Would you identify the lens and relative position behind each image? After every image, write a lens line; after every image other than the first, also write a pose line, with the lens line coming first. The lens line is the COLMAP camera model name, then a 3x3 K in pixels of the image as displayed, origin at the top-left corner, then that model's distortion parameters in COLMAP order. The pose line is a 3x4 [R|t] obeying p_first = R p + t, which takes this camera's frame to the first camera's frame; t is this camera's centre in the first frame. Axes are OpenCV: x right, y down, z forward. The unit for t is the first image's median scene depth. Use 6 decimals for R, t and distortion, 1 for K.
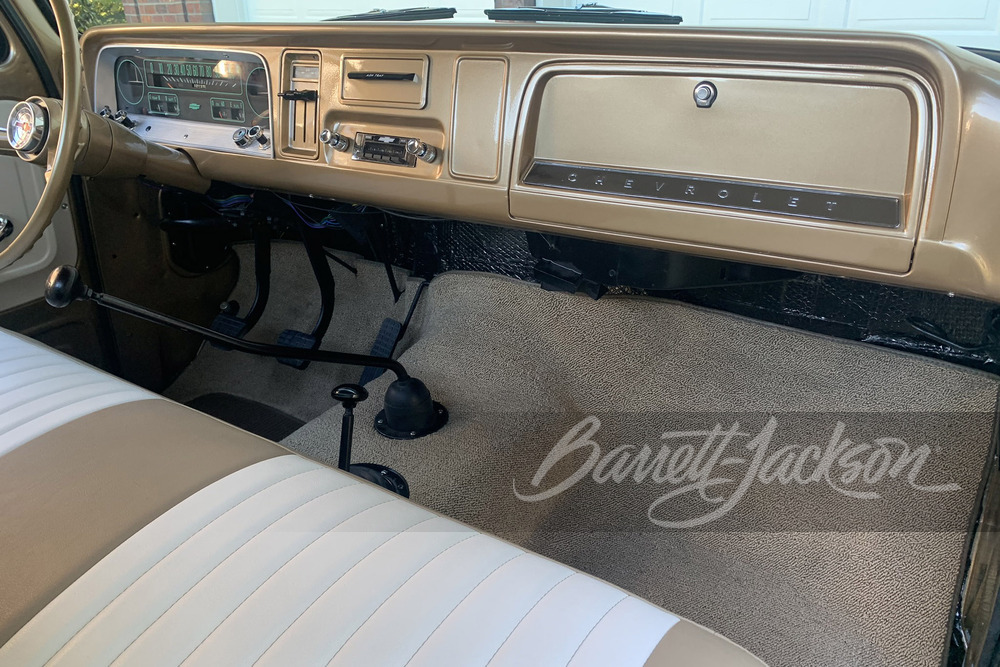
lens RADIAL K [[752.0, 0, 499.4], [0, 752.0, 332.9], [0, 0, 1]] dist [0.014916, -0.012567]
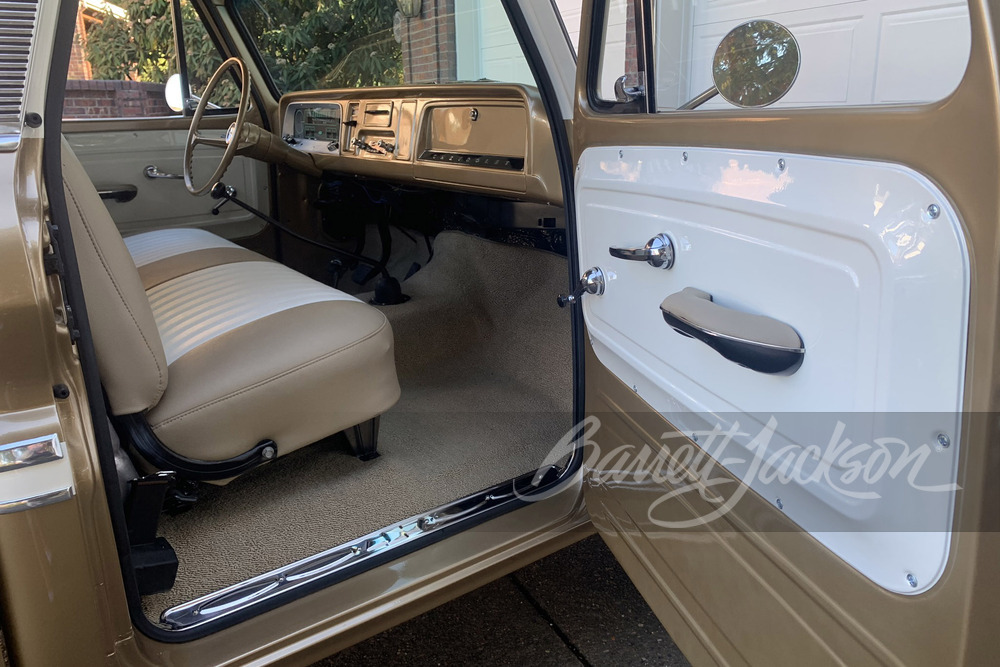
lens RADIAL K [[752.0, 0, 504.3], [0, 752.0, 330.7], [0, 0, 1]] dist [0.014916, -0.012567]
pose [[0.937802, 0.102724, -0.331626, 0.799668], [-0.138775, 0.986507, -0.086862, 0.328915], [0.318228, 0.127480, 0.939404, -0.641168]]
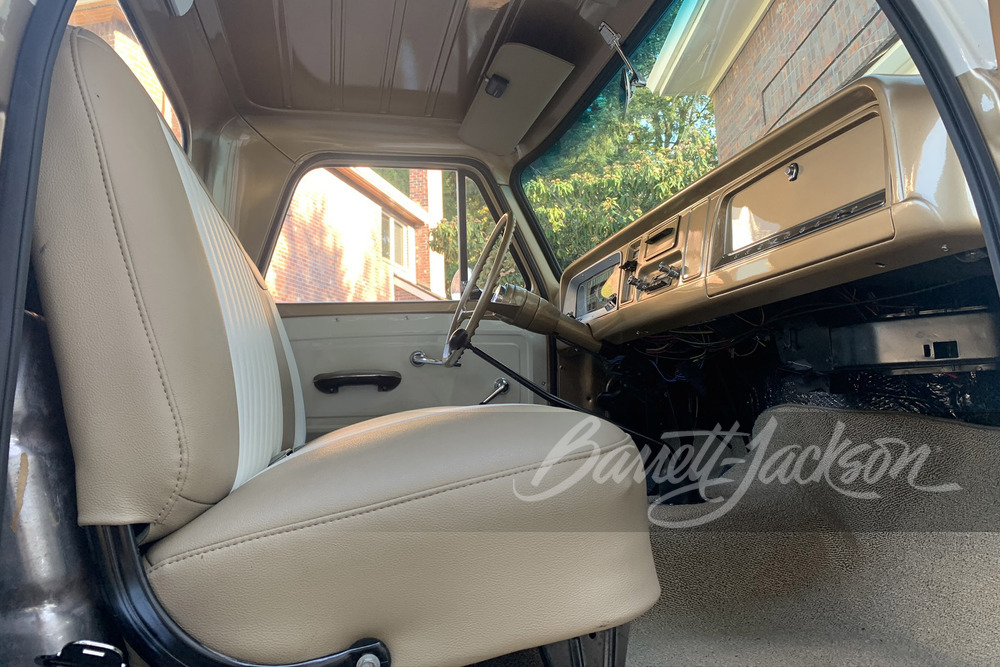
lens RADIAL K [[752.0, 0, 497.9], [0, 752.0, 290.0], [0, 0, 1]] dist [0.014916, -0.012567]
pose [[0.702750, -0.124163, -0.700518, 0.600945], [-0.255878, 0.874650, -0.411721, 0.421478], [0.663828, 0.468584, 0.582890, -0.057891]]
